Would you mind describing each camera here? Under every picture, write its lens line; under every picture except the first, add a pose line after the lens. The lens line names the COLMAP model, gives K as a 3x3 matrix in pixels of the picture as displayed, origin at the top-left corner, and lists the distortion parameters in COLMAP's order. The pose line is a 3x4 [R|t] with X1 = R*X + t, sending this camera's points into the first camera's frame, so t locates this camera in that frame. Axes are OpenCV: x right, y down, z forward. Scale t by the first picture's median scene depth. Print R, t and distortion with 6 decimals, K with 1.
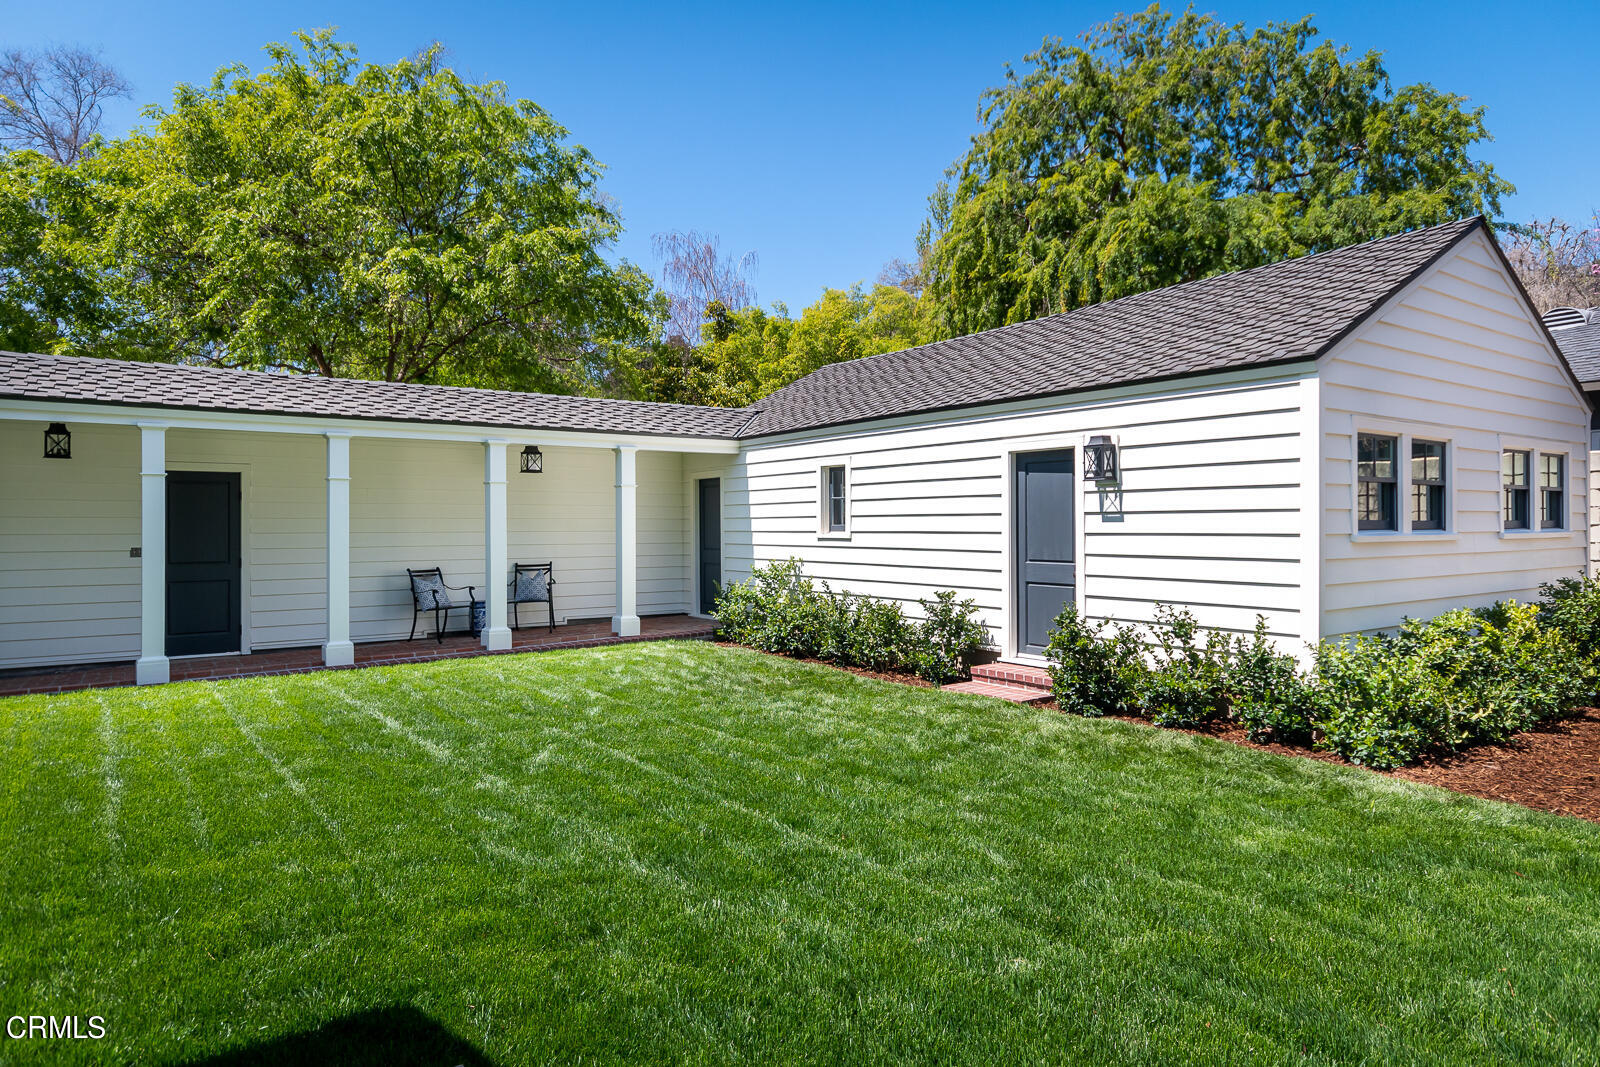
lens RADIAL K [[938.1, 0, 800.0], [0, 938.1, 533.5], [0, 0, 1]] dist [-0.001633, -0.001231]
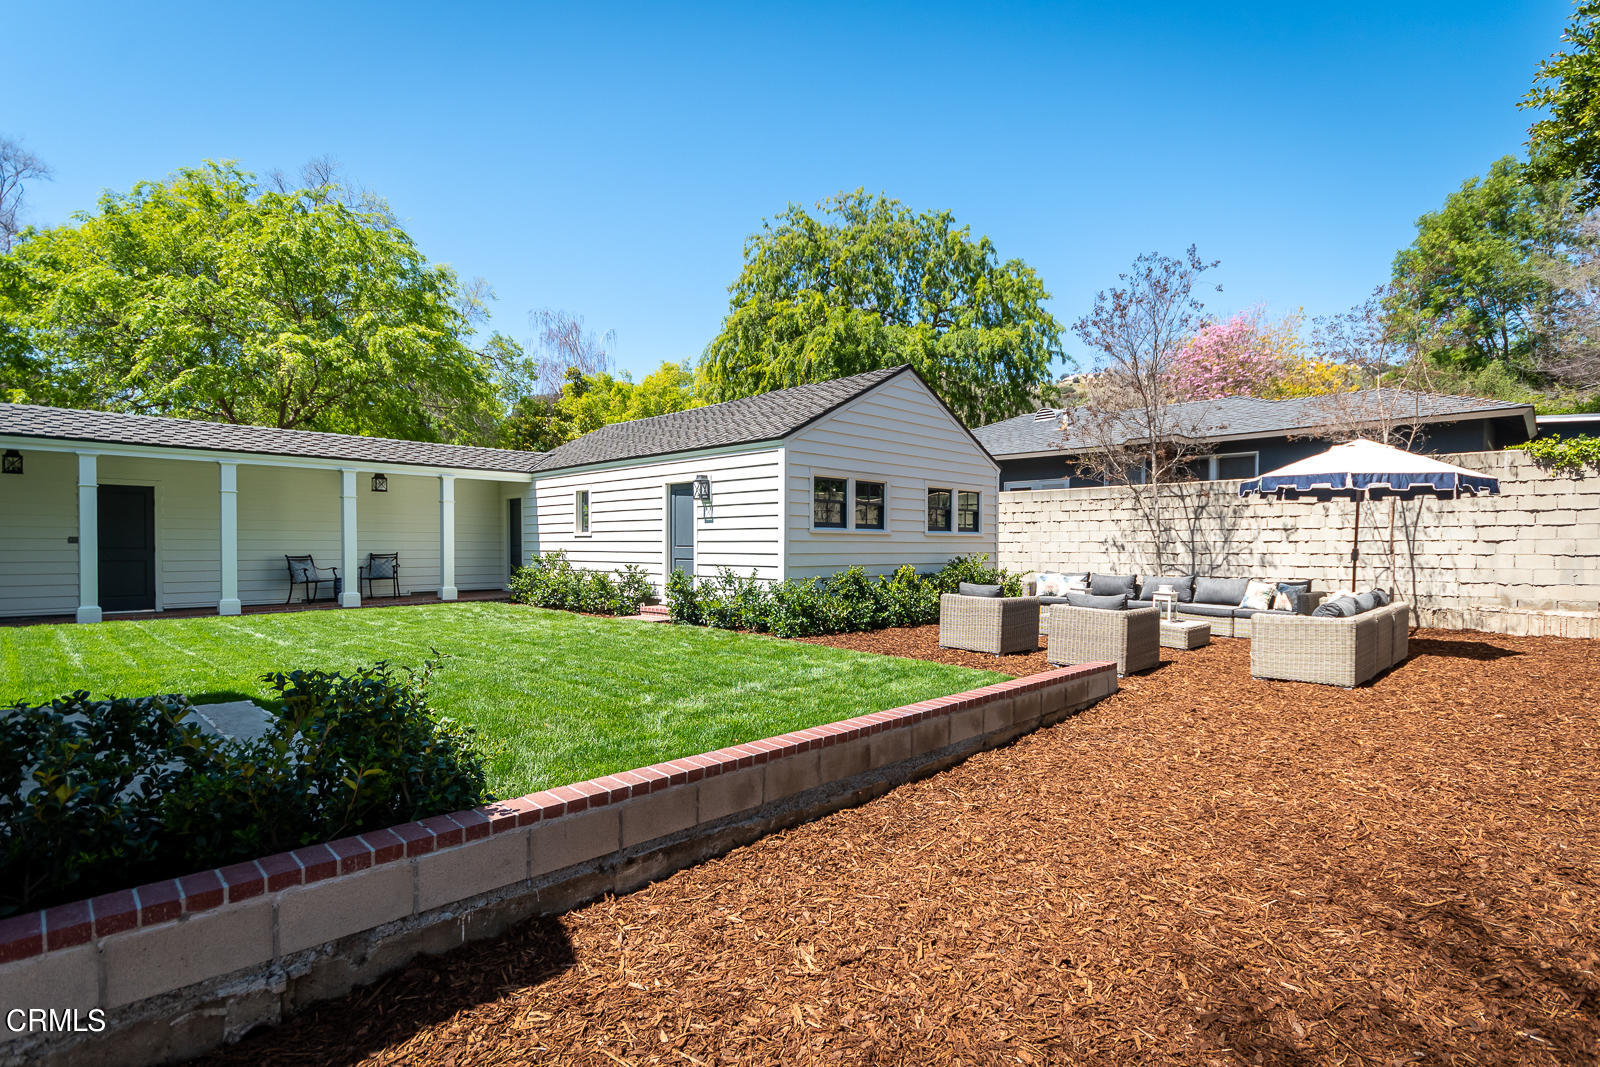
lens RADIAL K [[733.3, 0, 806.1], [0, 733.3, 550.4], [0, 0, 1]] dist [-0.000408, -0.000348]
pose [[0.982095, 0.004901, 0.188322, 0.177578], [-0.004962, 0.999988, -0.000148, 0.028281], [-0.188320, -0.000790, 0.982107, -0.303222]]
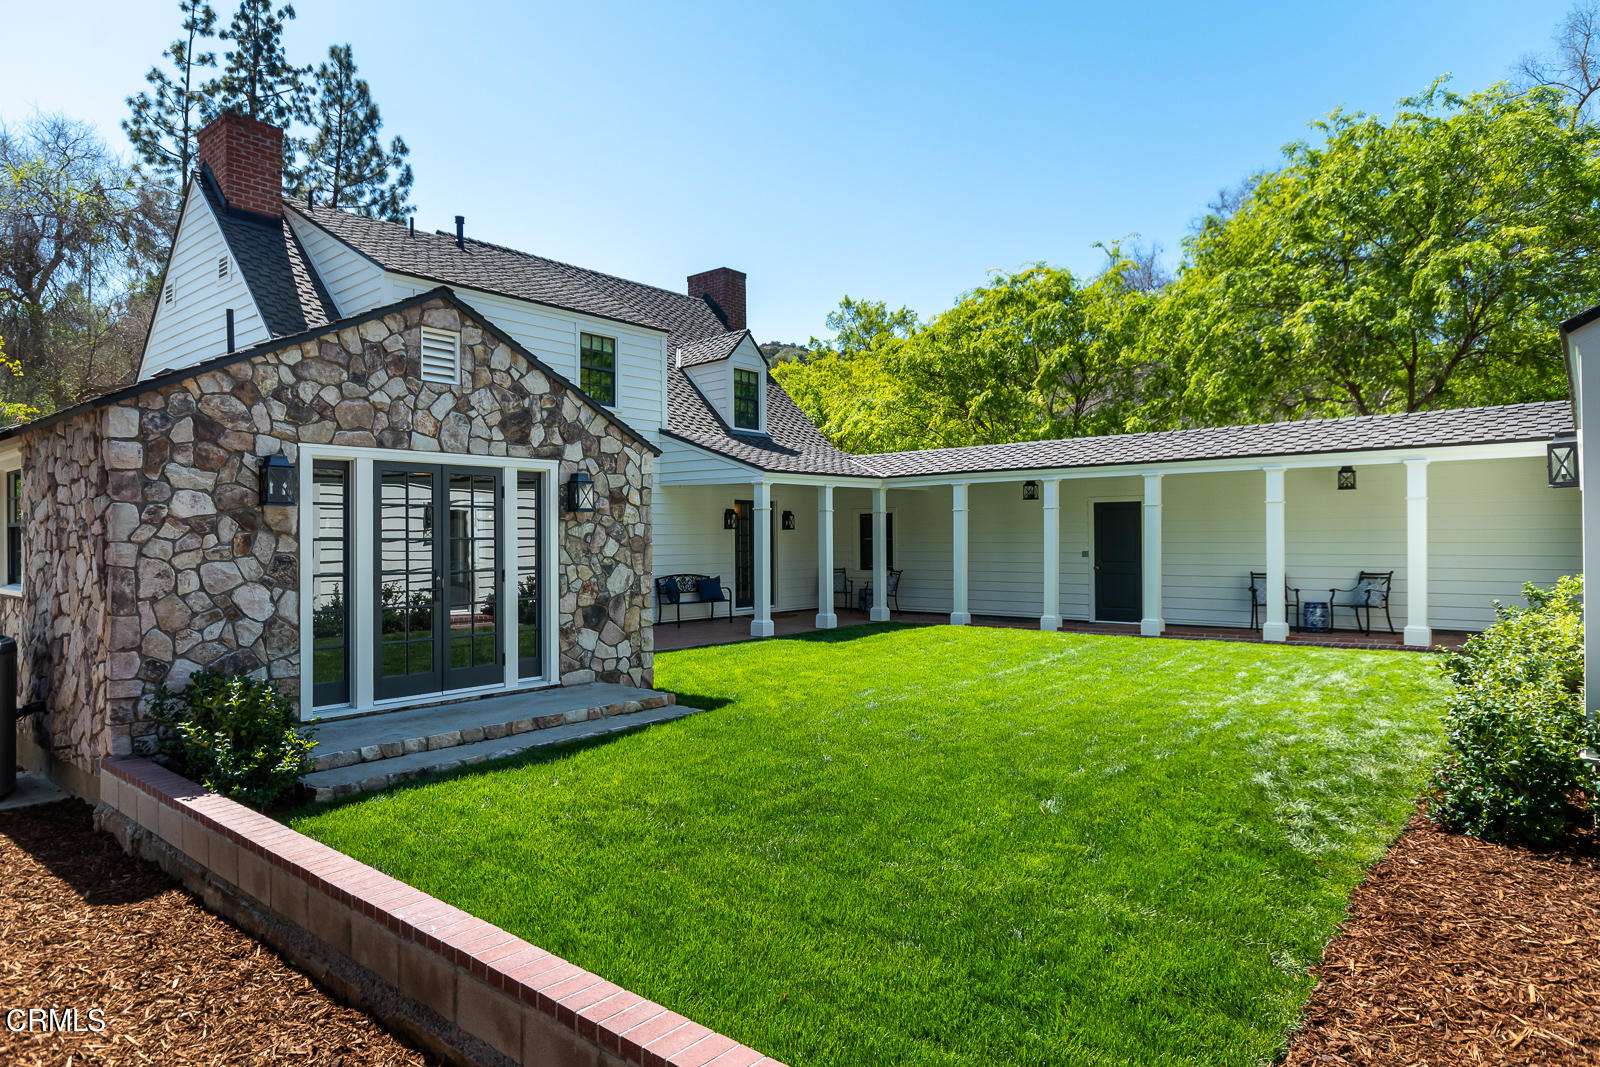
lens RADIAL K [[879.5, 0, 800.0], [0, 879.5, 533.5], [0, 0, 1]] dist [-0.001286, -0.000186]
pose [[0.301167, -0.006699, -0.953548, 0.547668], [-0.002751, 0.999965, -0.007894, -0.002680], [0.953567, 0.005001, 0.301138, 0.074468]]
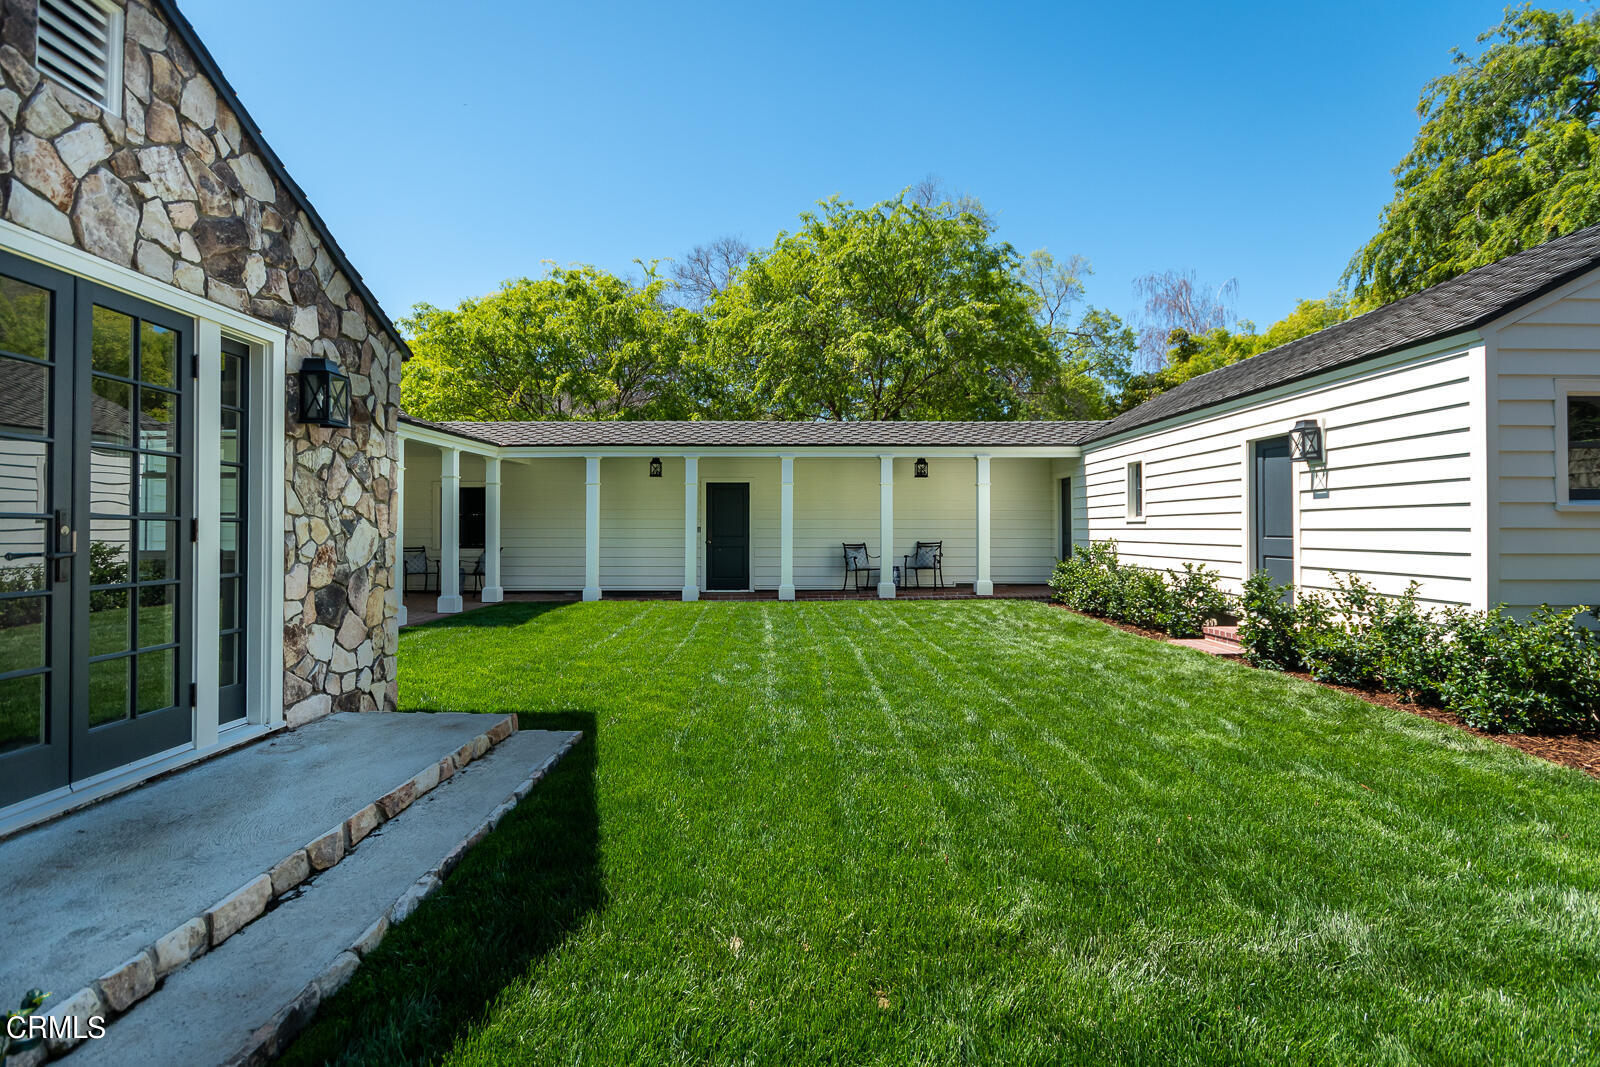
lens RADIAL K [[745.4, 0, 811.7], [0, 745.4, 519.6], [0, 0, 1]] dist [0.013012, -0.011255]
pose [[0.828774, -0.004135, -0.559568, 0.233046], [-0.006376, 0.999838, -0.016831, 0.021498], [0.559547, 0.017517, 0.828614, -0.034212]]
